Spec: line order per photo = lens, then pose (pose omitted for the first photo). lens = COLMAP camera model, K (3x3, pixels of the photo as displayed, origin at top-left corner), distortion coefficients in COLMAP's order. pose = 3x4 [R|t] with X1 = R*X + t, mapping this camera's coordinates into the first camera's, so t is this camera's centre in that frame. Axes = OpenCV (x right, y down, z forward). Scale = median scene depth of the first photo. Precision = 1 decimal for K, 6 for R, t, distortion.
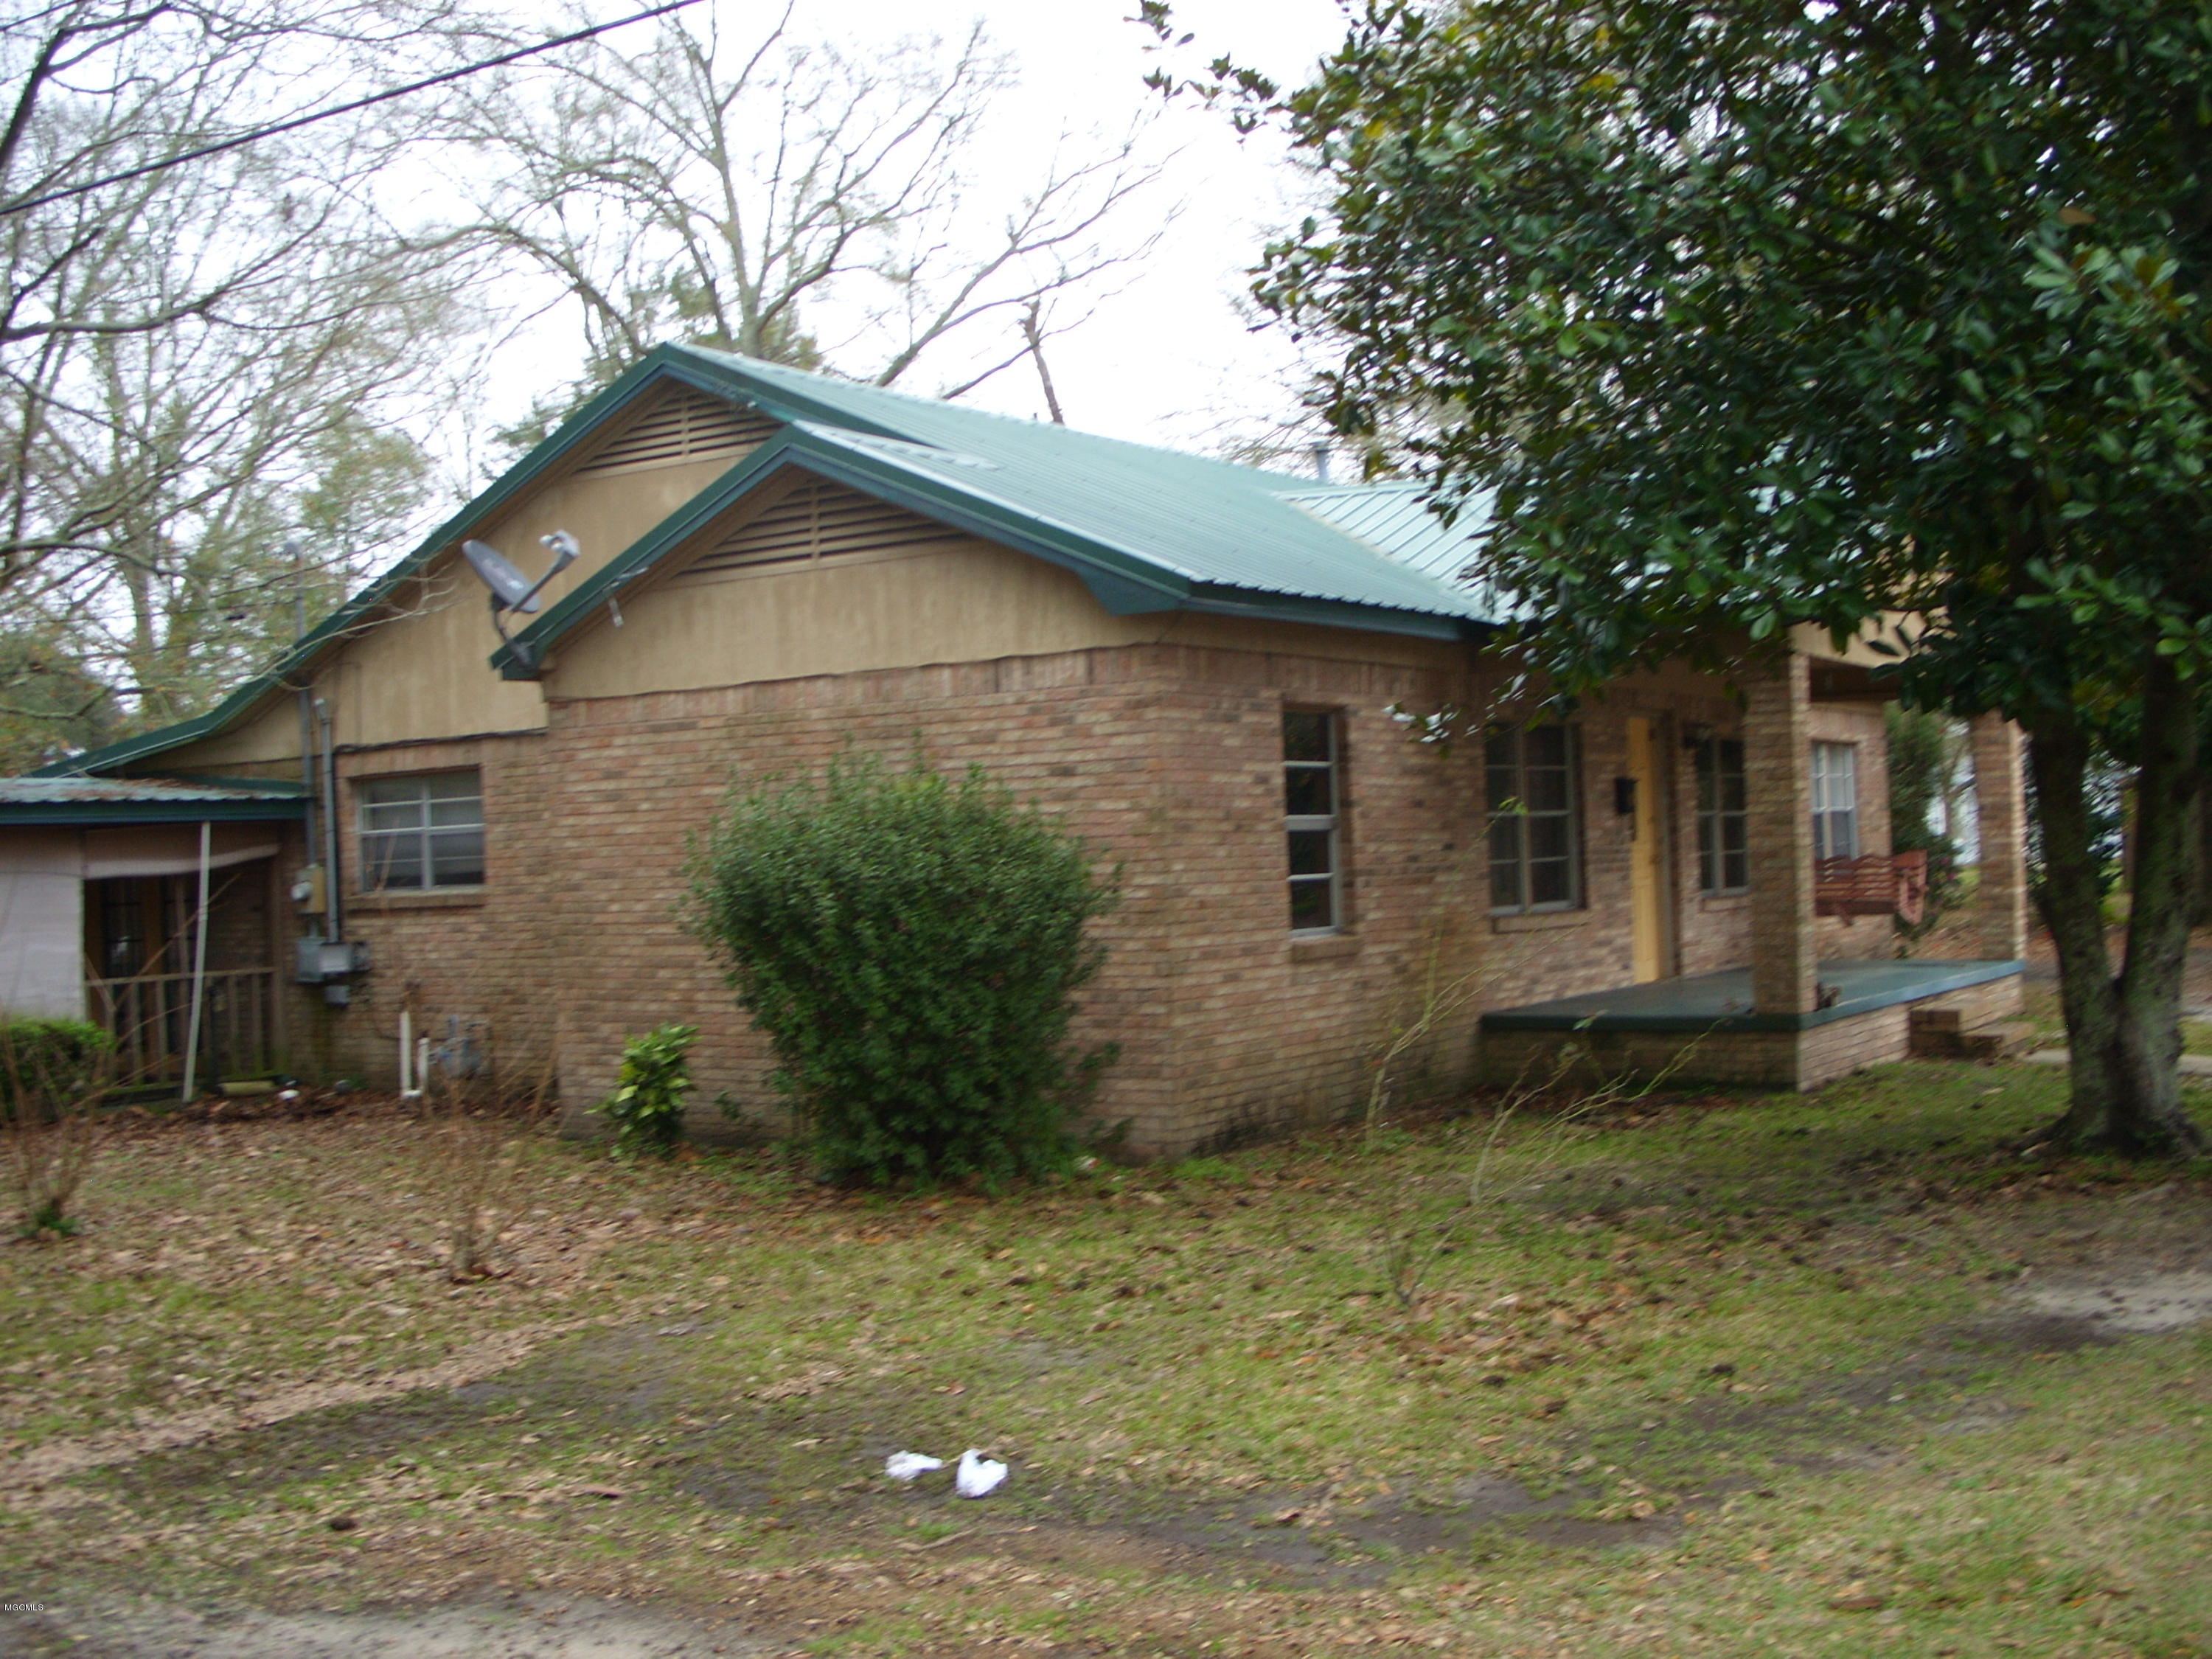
lens RADIAL K [[2506.6, 0, 1110.6], [0, 2506.6, 868.7], [0, 0, 1]] dist [-0.210153, 0.217815]
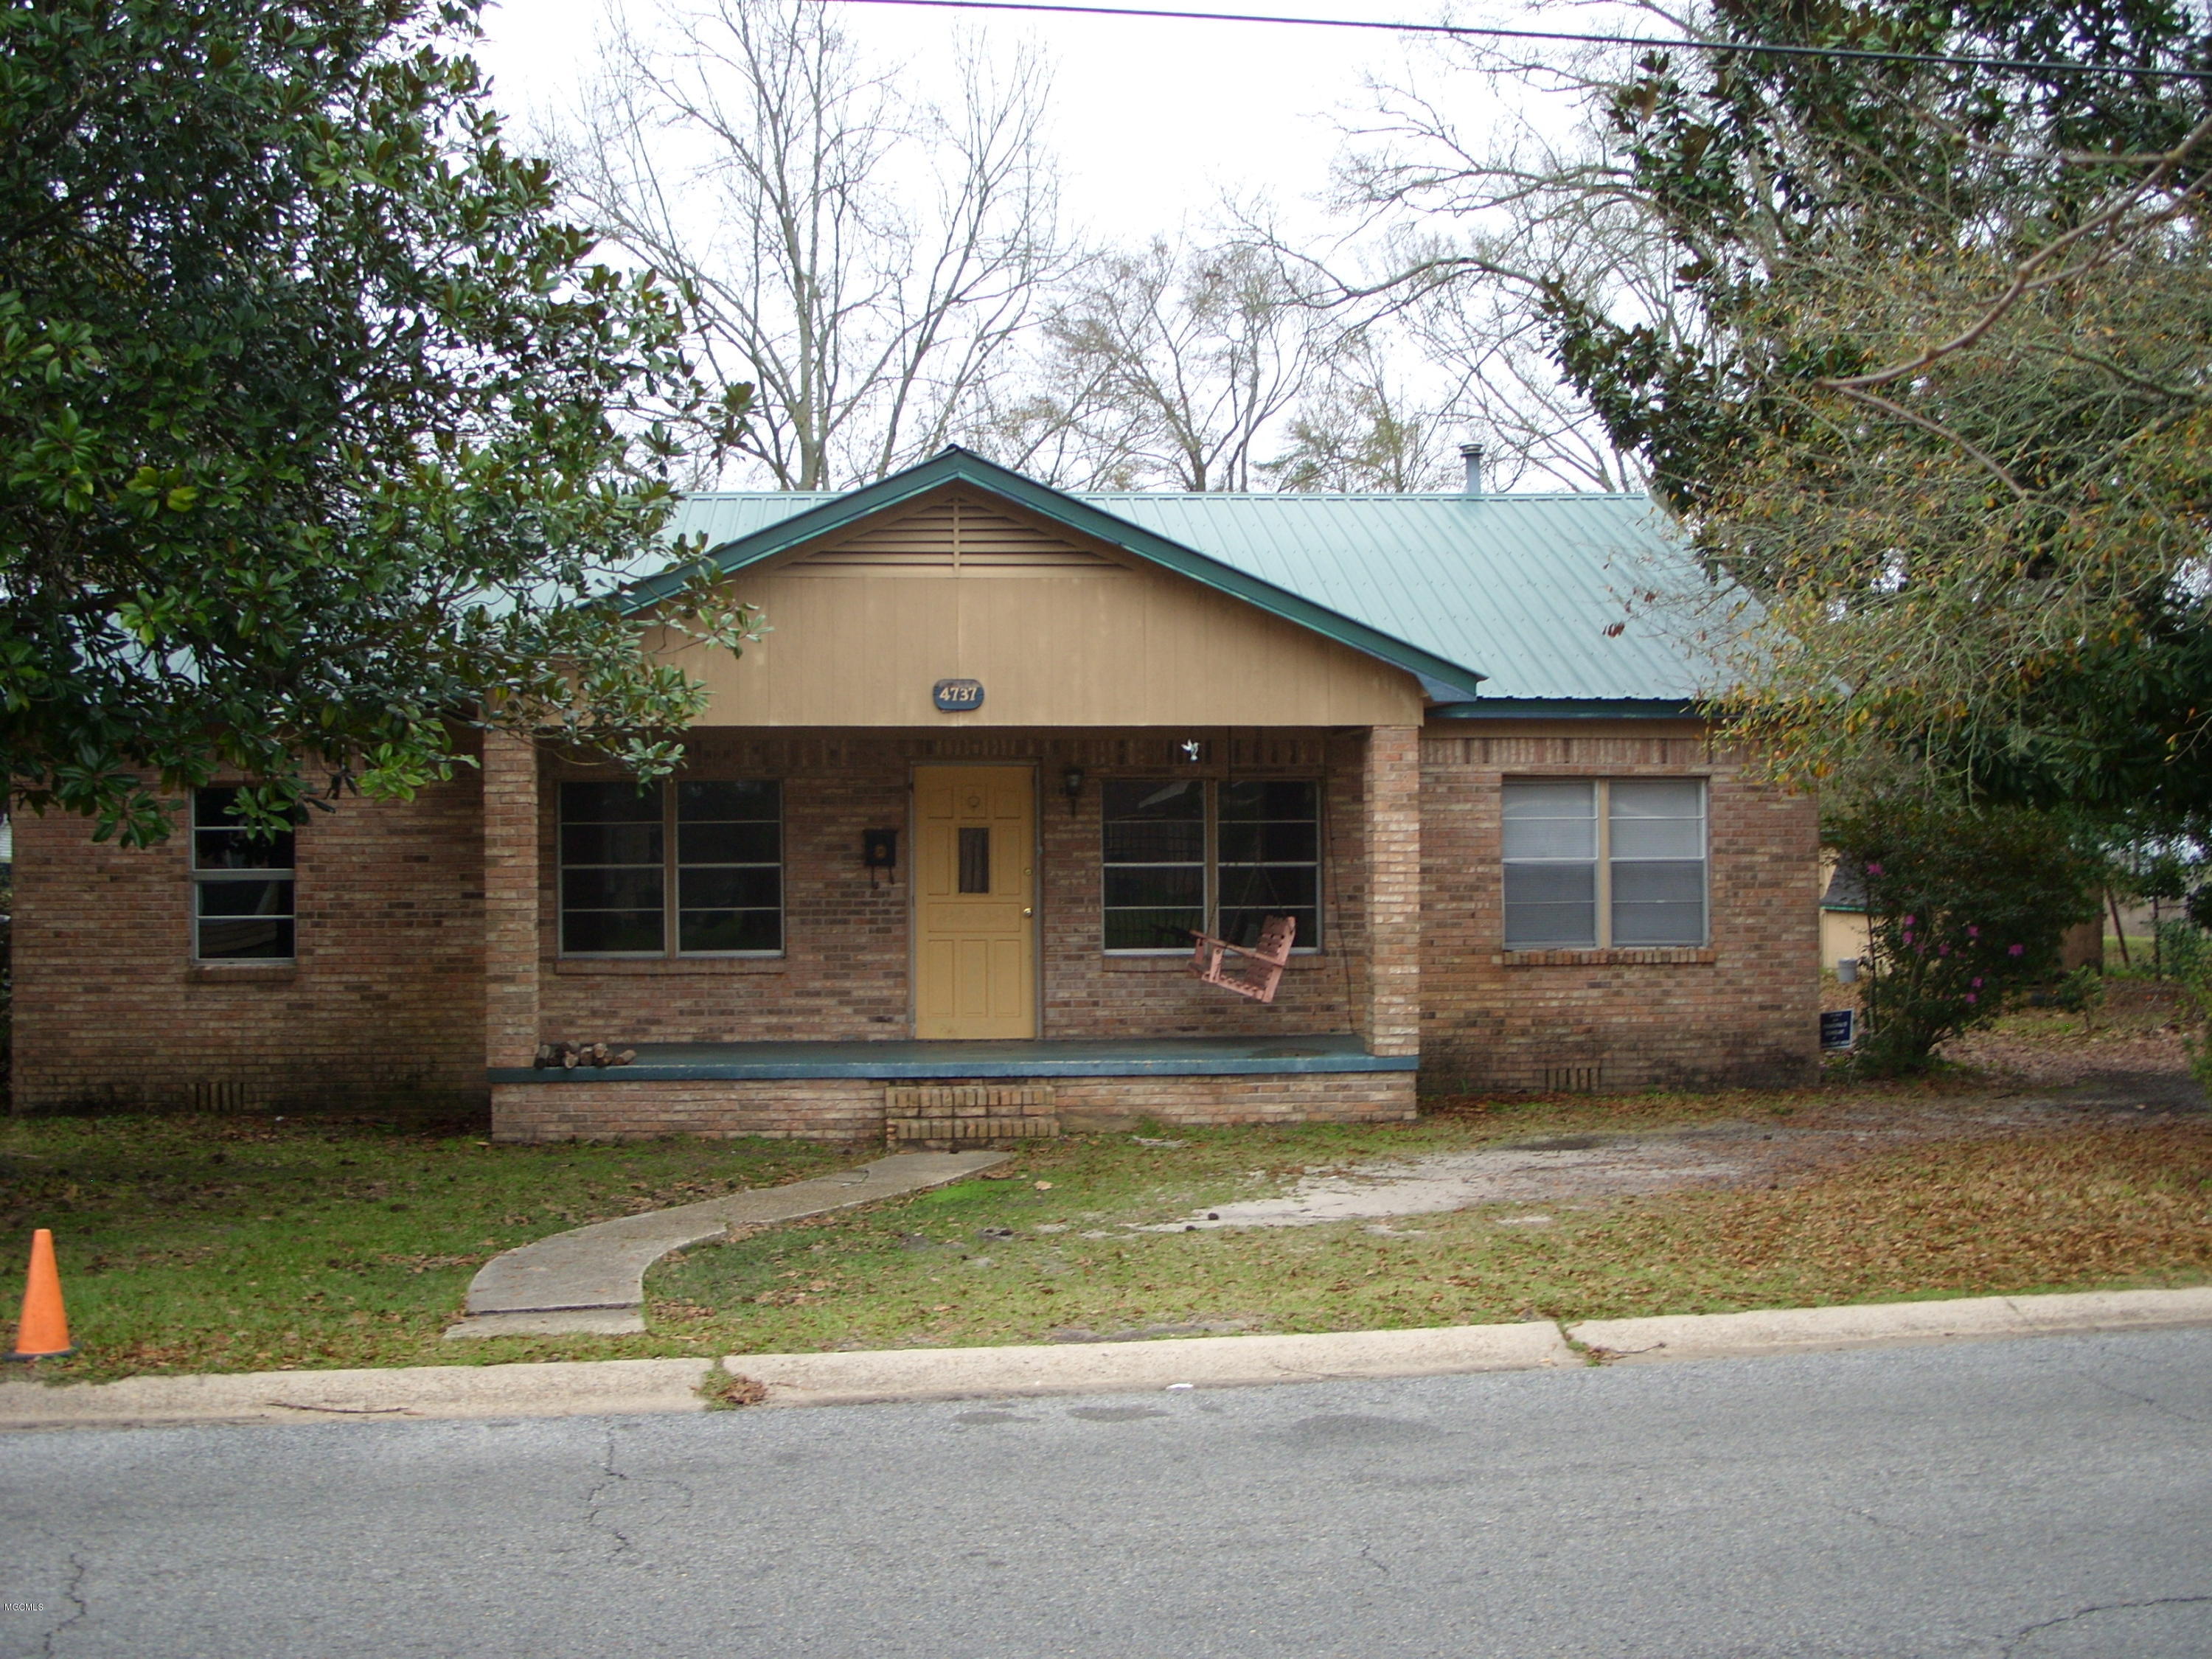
lens RADIAL K [[2506.6, 0, 1110.6], [0, 2506.6, 868.7], [0, 0, 1]] dist [-0.210153, 0.217815]
pose [[0.639675, 0.031560, -0.767998, 1.162622], [-0.019723, 0.999502, 0.024645, -0.053662], [0.768393, -0.000617, 0.639978, 0.480112]]
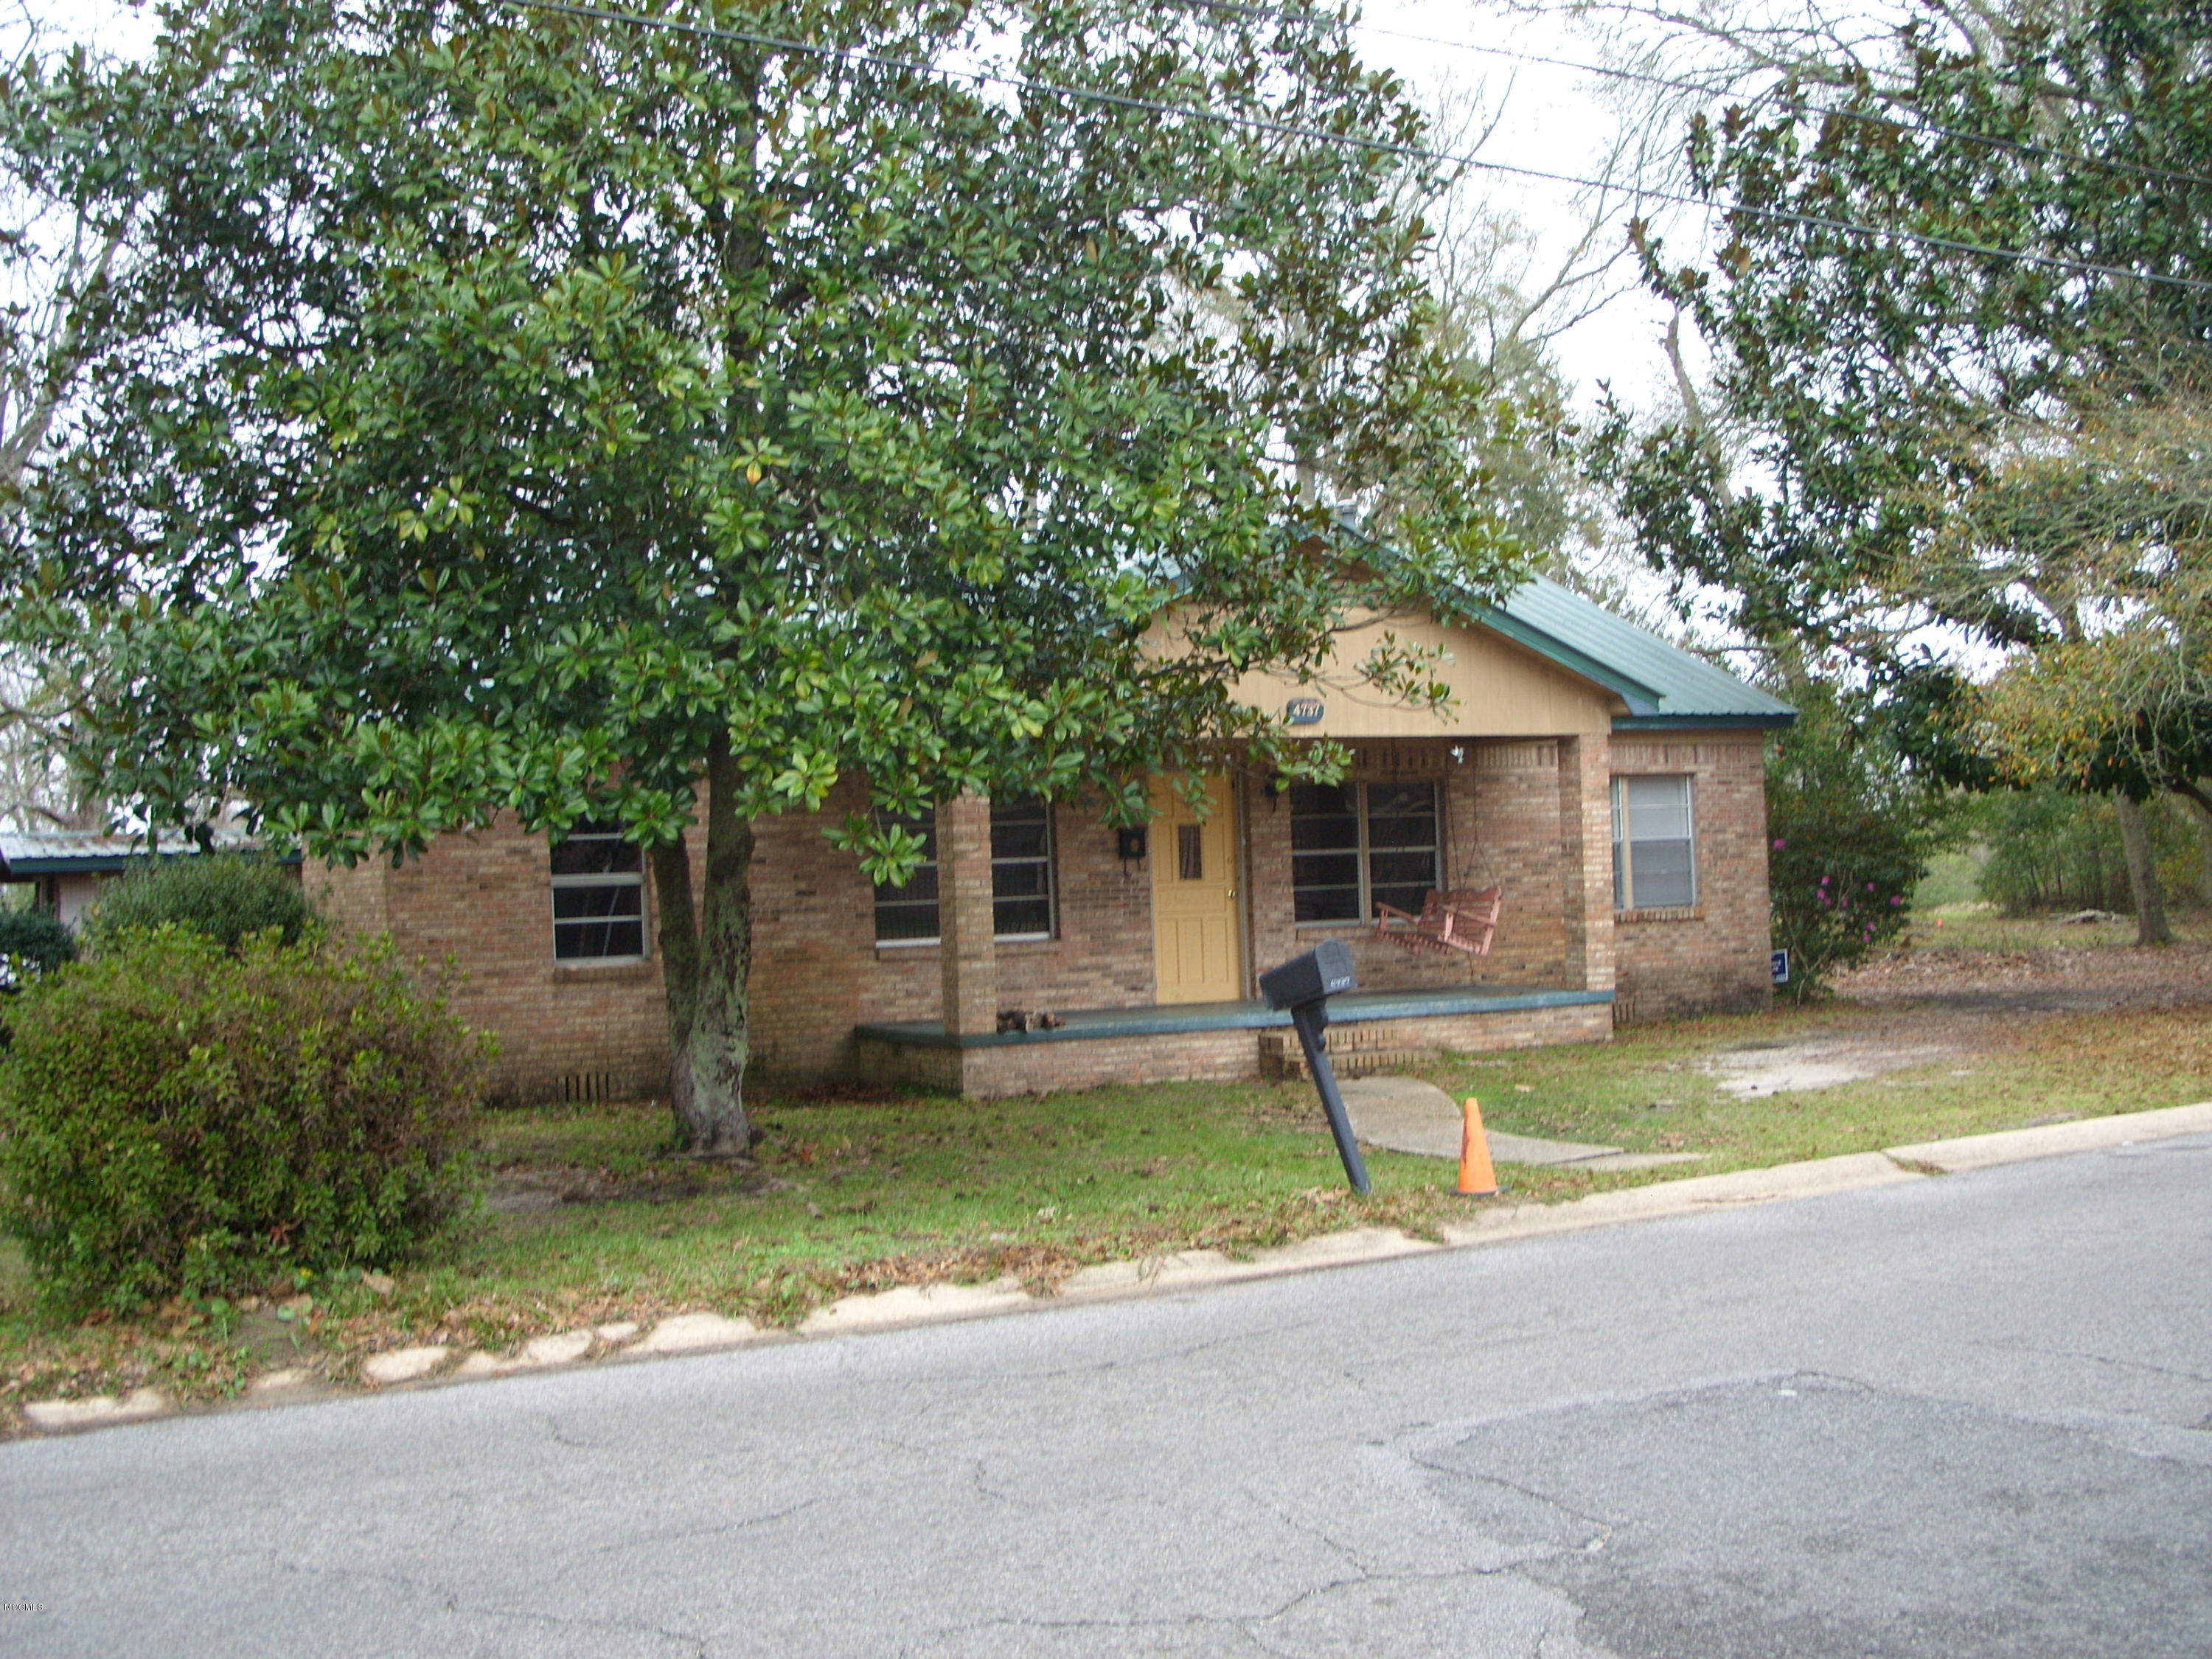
lens RADIAL K [[2506.6, 0, 1110.6], [0, 2506.6, 868.7], [0, 0, 1]] dist [-0.210153, 0.217815]
pose [[0.869025, 0.000315, -0.494769, 0.878819], [0.004777, 0.999948, 0.009027, -0.031456], [0.494746, -0.010208, 0.868978, -0.035649]]
